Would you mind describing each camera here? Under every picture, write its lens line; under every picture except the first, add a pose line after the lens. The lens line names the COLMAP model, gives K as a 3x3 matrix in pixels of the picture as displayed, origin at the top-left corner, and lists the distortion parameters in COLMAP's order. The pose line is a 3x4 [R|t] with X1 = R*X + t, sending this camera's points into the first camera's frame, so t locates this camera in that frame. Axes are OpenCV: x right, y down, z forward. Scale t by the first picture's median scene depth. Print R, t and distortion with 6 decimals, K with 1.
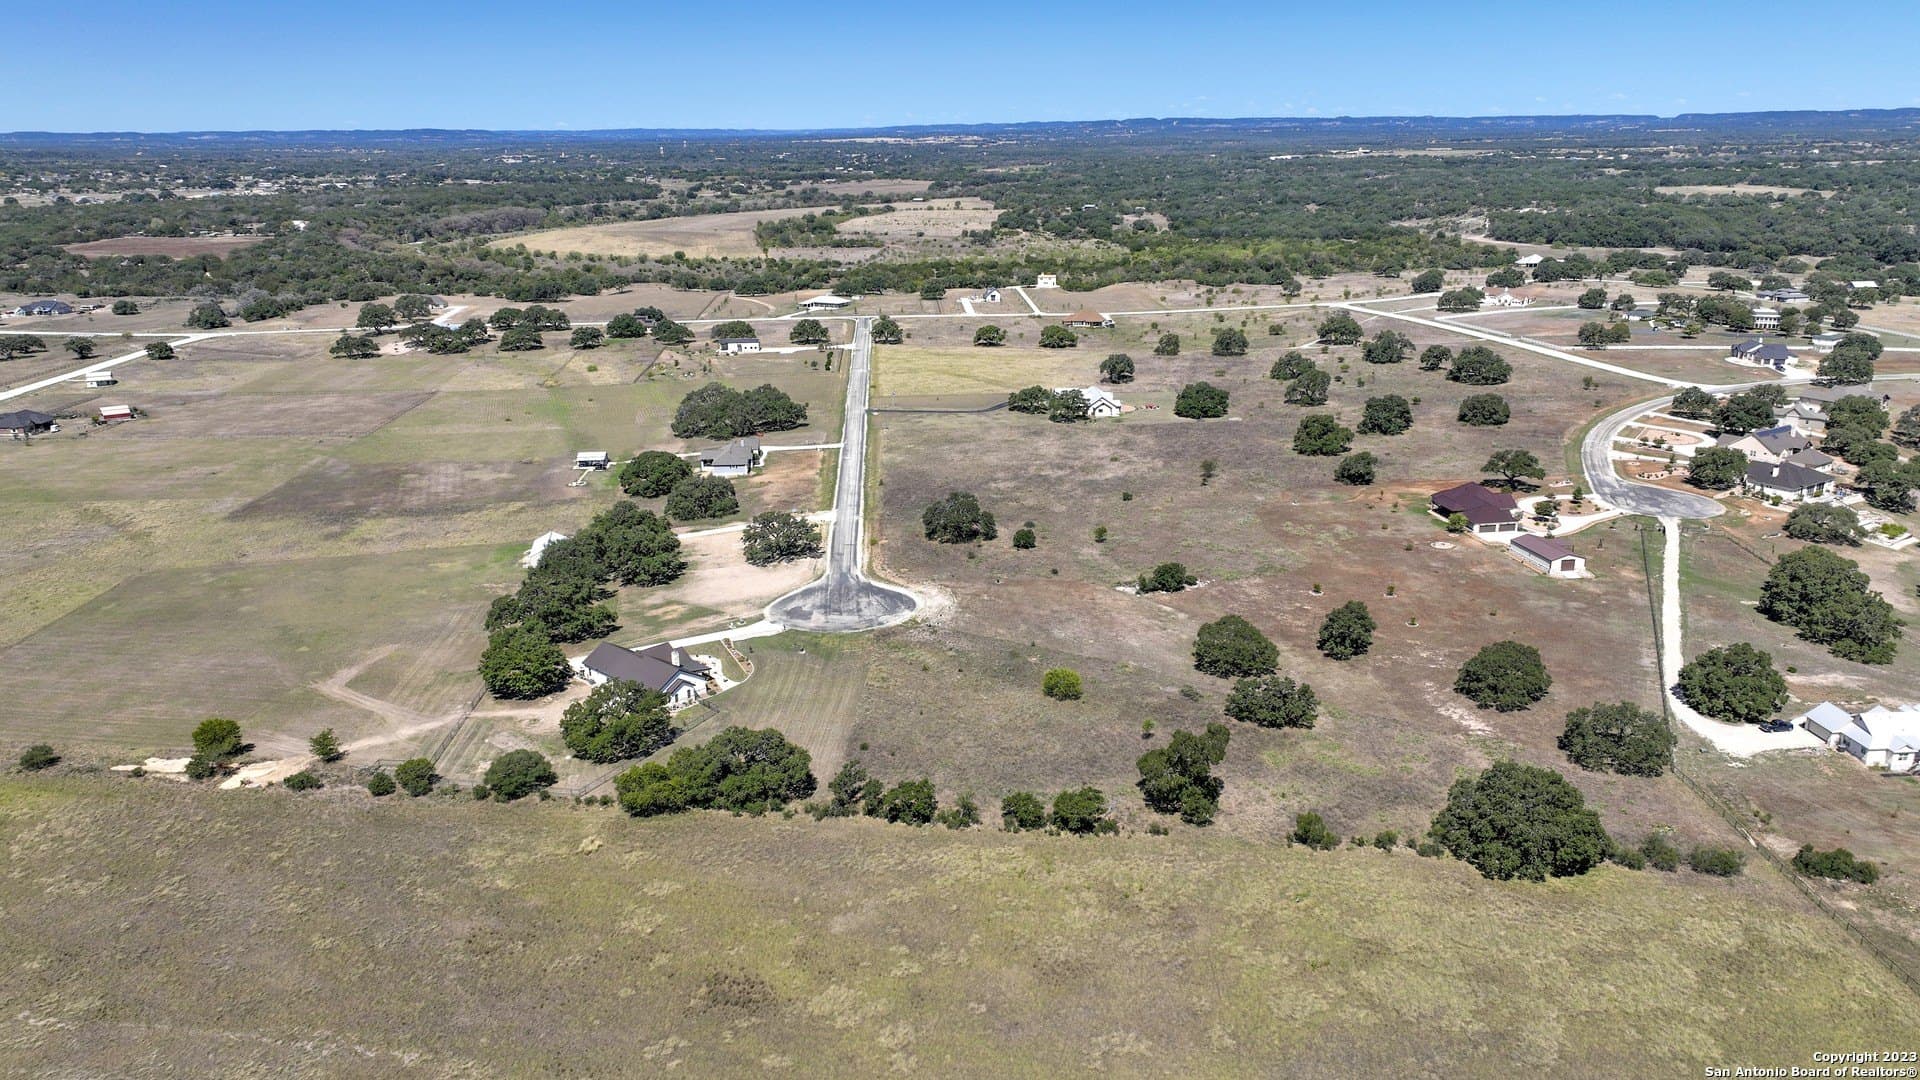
lens RADIAL K [[1360.1, 0, 967.9], [0, 1360.1, 534.8], [0, 0, 1]] dist [0.000389, -0.003250]
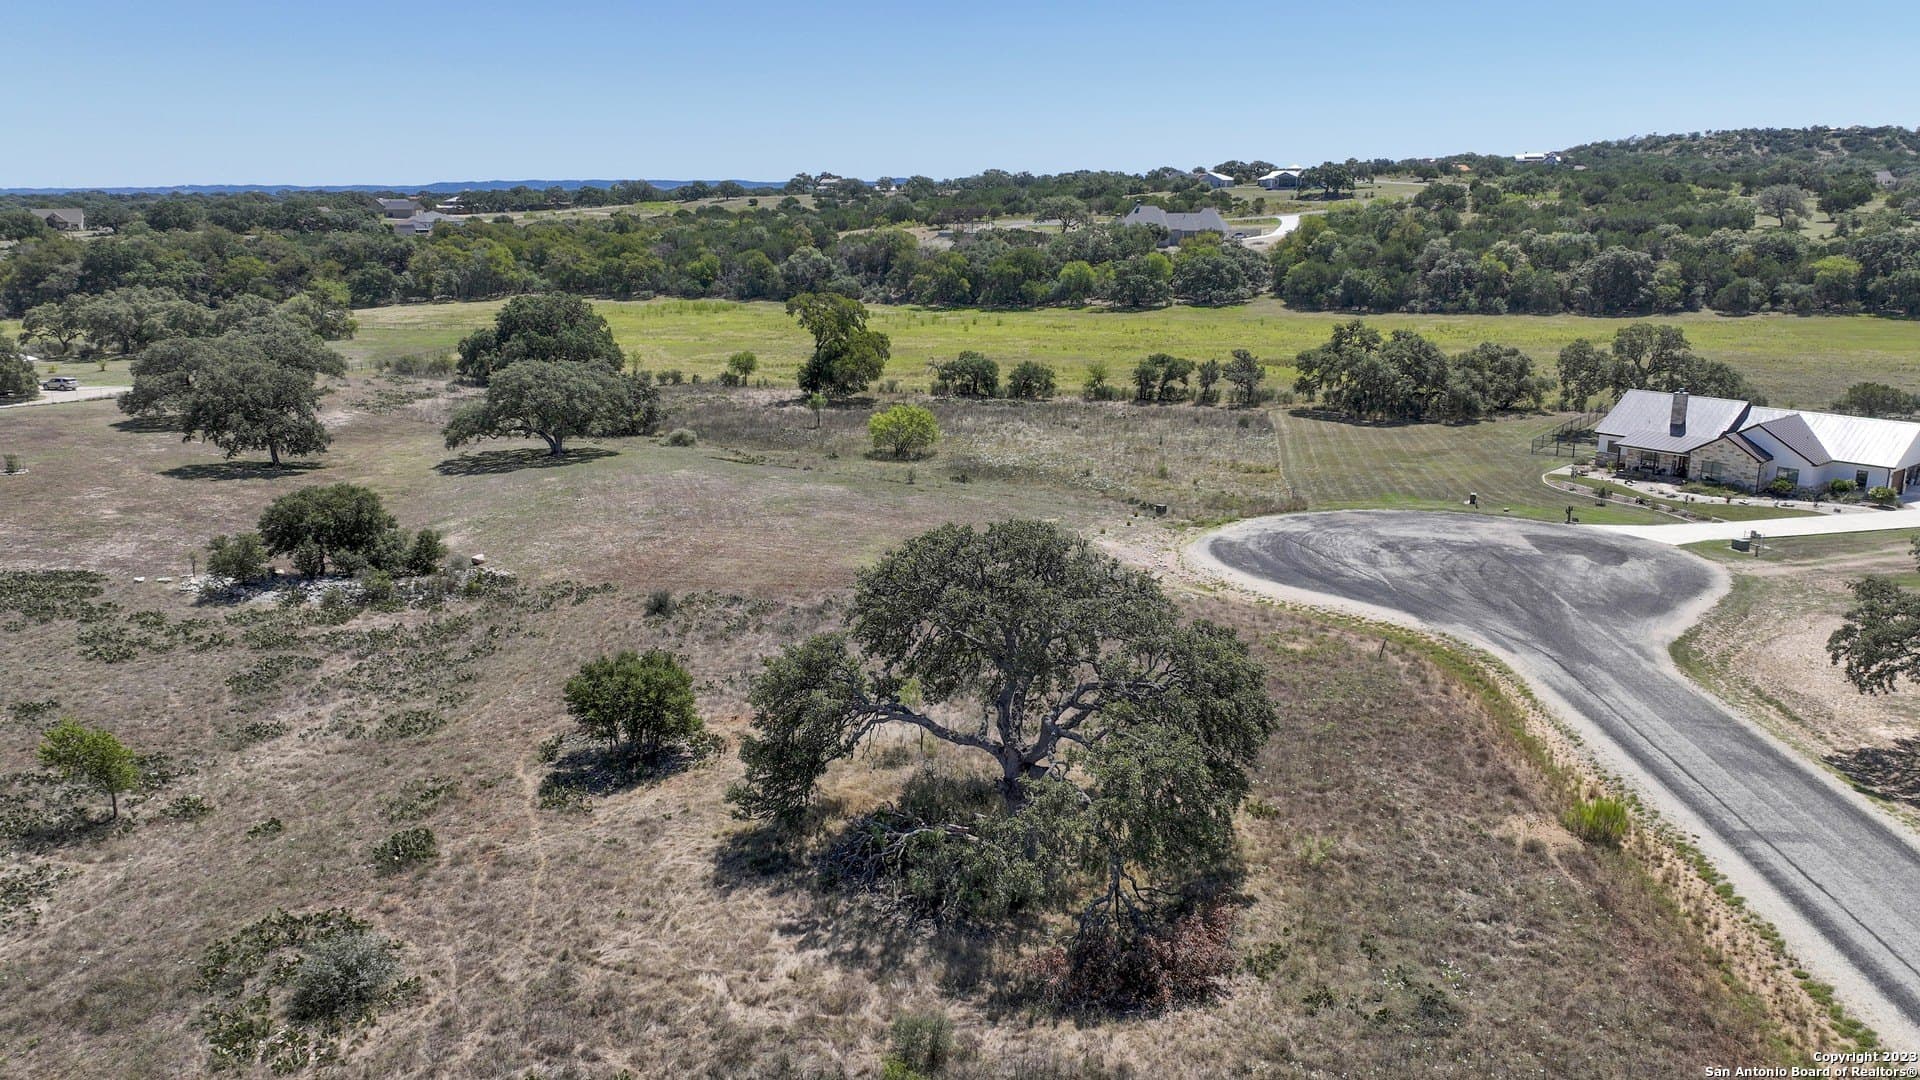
lens RADIAL K [[1360.1, 0, 962.2], [0, 1360.1, 540.0], [0, 0, 1]] dist [0.000389, -0.003250]
pose [[-0.990836, -0.018644, 0.133777, -0.024180], [0.052322, 0.860119, 0.507402, -0.112605], [-0.124524, 0.509752, -0.851262, 1.296924]]
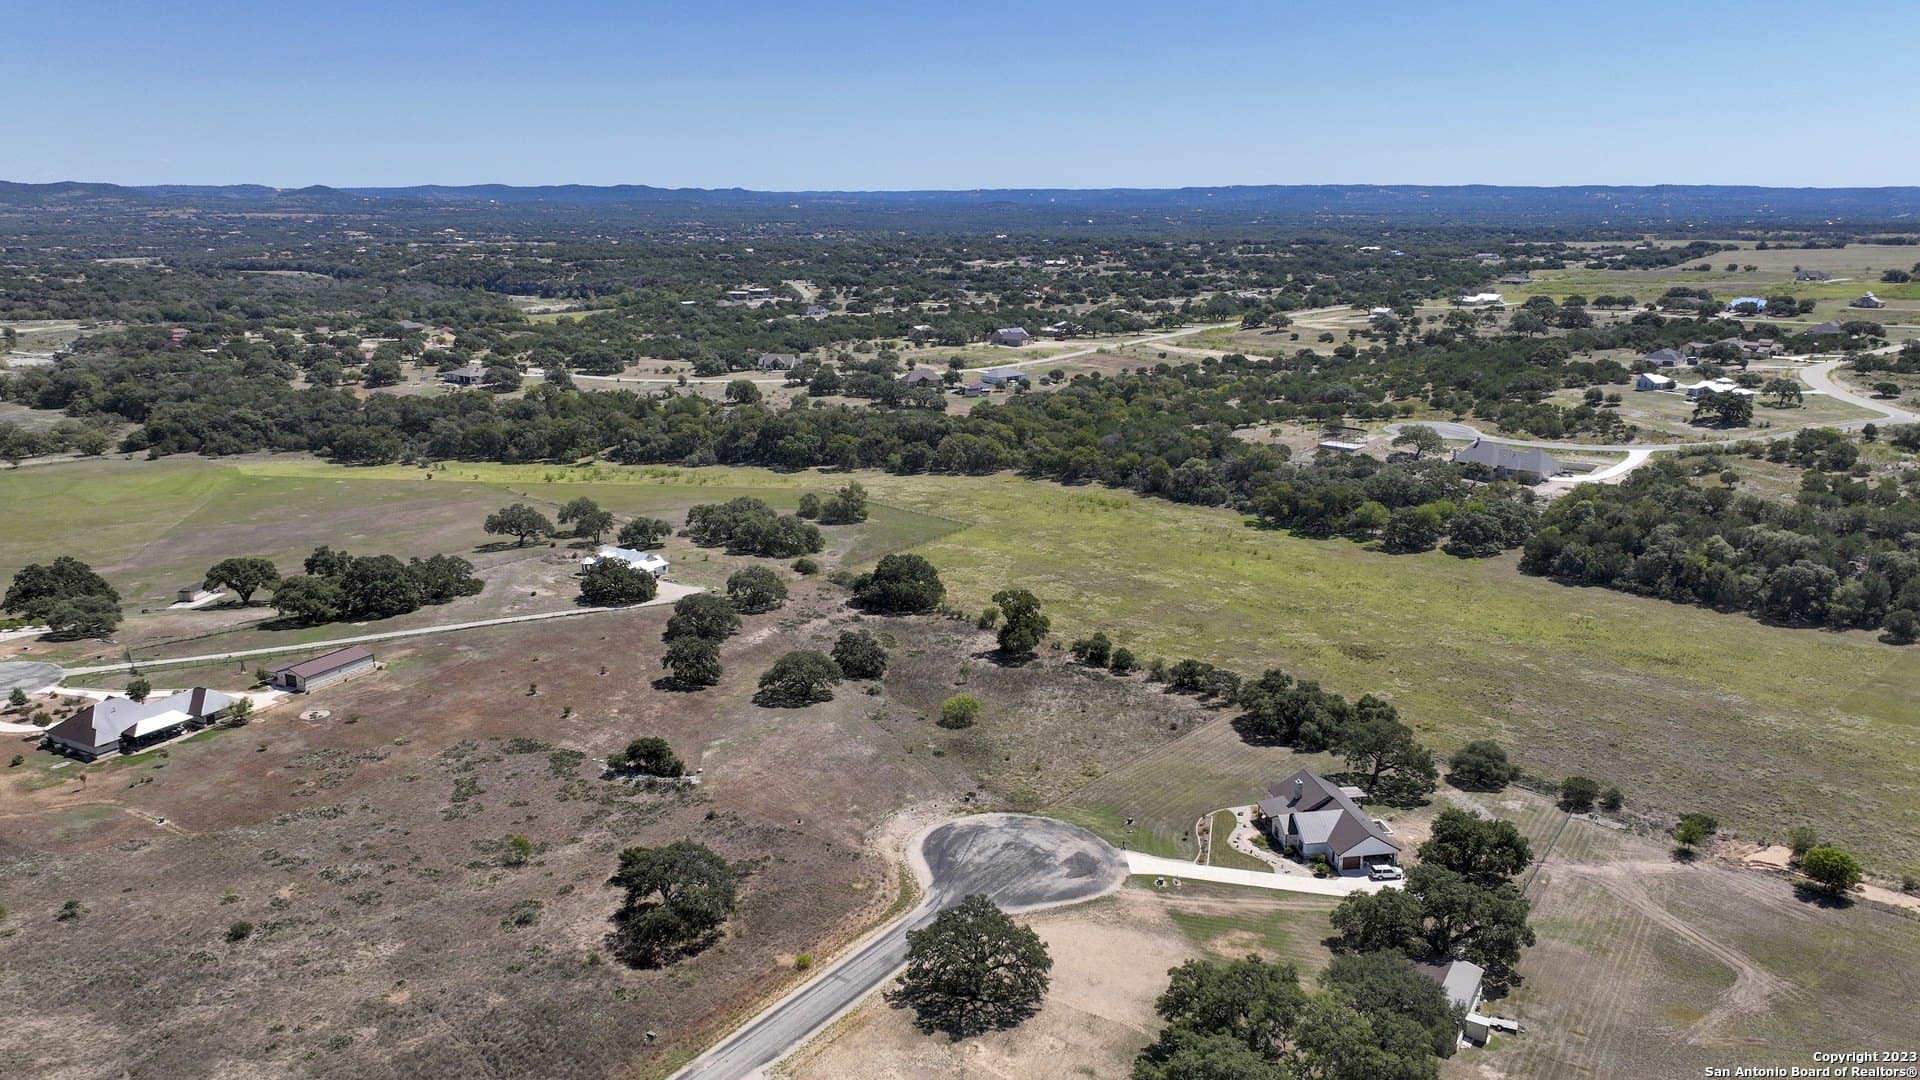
lens RADIAL K [[1360.1, 0, 961.8], [0, 1360.1, 542.5], [0, 0, 1]] dist [0.000389, -0.003250]
pose [[-0.793465, -0.136910, 0.593017, -0.476894], [0.184682, 0.874265, 0.448948, -0.423649], [-0.579919, 0.465744, -0.668414, 1.444628]]
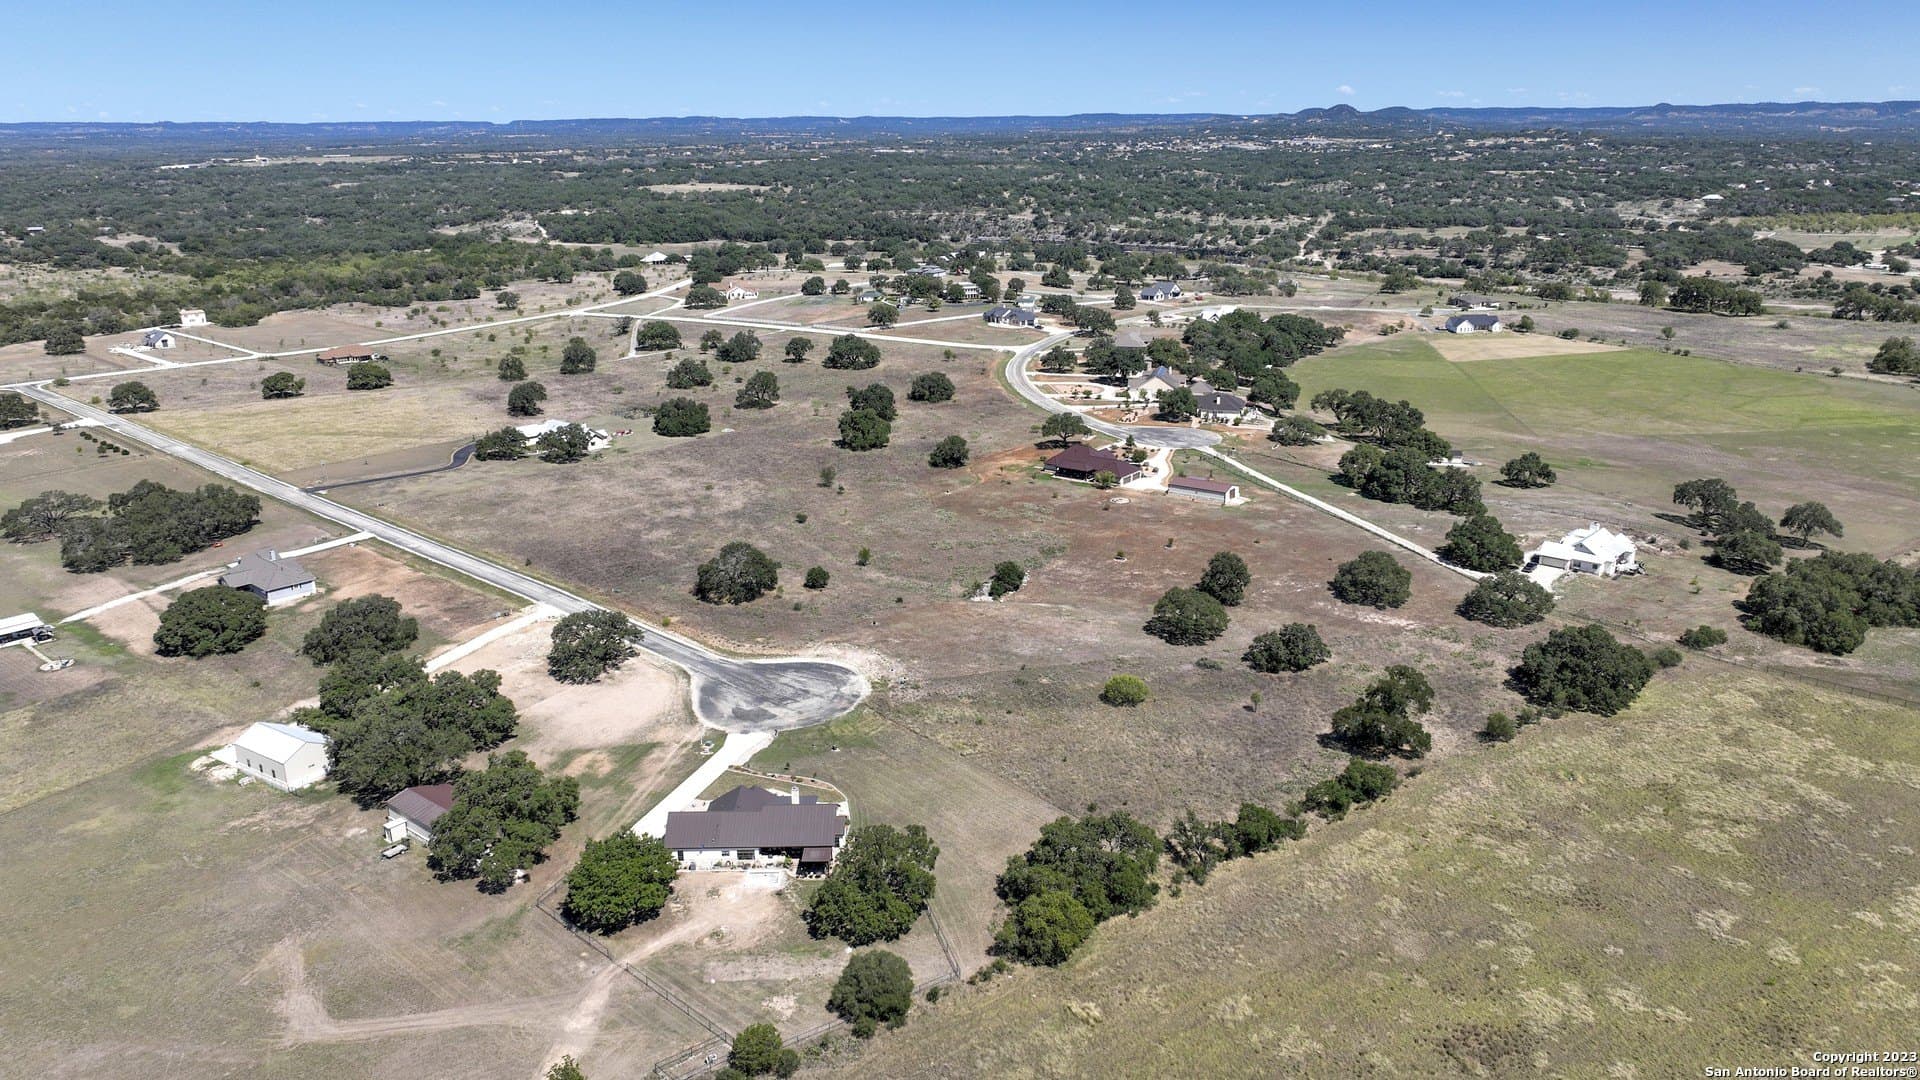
lens RADIAL K [[1360.1, 0, 963.9], [0, 1360.1, 543.8], [0, 0, 1]] dist [0.000389, -0.003250]
pose [[0.712304, -0.202597, 0.671995, -0.567311], [0.201333, 0.976177, 0.080895, -0.083704], [-0.672375, 0.077673, 0.736125, 0.306483]]
